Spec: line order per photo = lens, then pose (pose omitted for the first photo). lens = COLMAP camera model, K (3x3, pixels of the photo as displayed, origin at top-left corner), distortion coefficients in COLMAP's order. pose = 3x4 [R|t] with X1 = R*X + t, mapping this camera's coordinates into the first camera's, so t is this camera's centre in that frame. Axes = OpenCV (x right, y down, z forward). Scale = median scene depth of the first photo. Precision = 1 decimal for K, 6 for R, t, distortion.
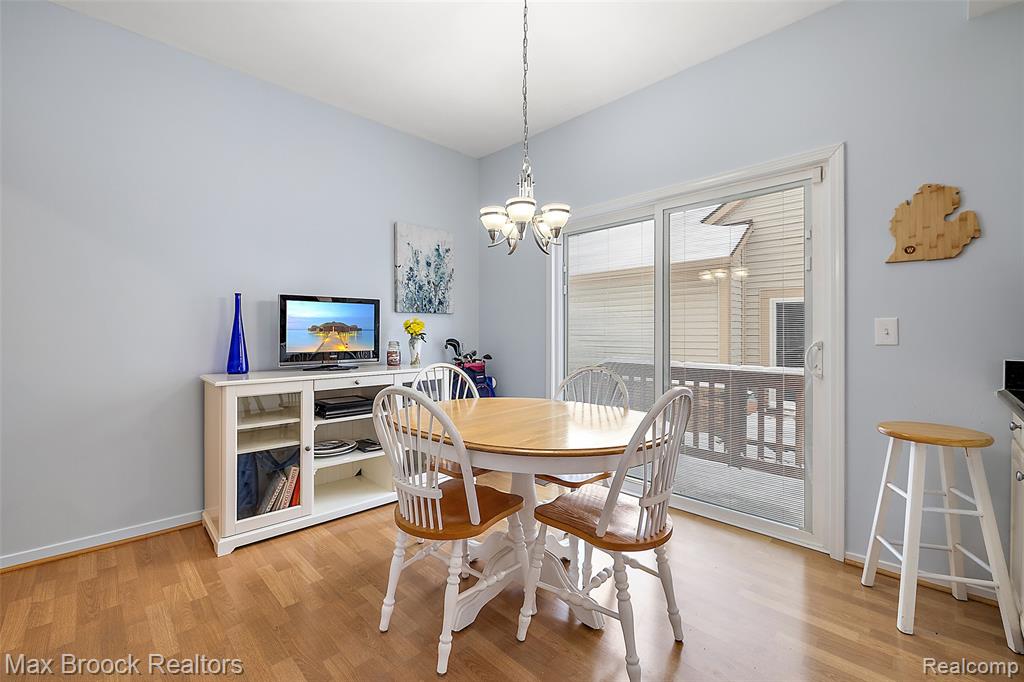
lens RADIAL K [[428.9, 0, 521.9], [0, 428.9, 334.6], [0, 0, 1]] dist [-0.001127, -0.000106]
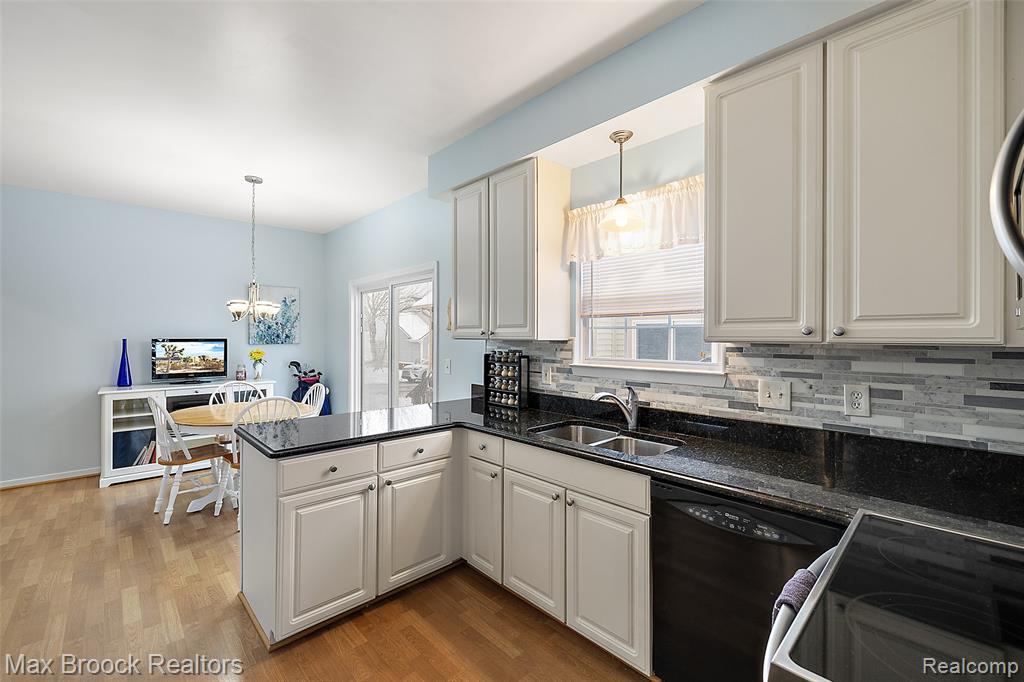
lens RADIAL K [[428.9, 0, 521.4], [0, 428.9, 335.7], [0, 0, 1]] dist [-0.001127, -0.000106]
pose [[0.999818, 0.001648, -0.019026, 0.915569], [-0.001806, 0.999964, -0.008284, -0.095788], [0.019011, 0.008317, 0.999785, -0.647058]]
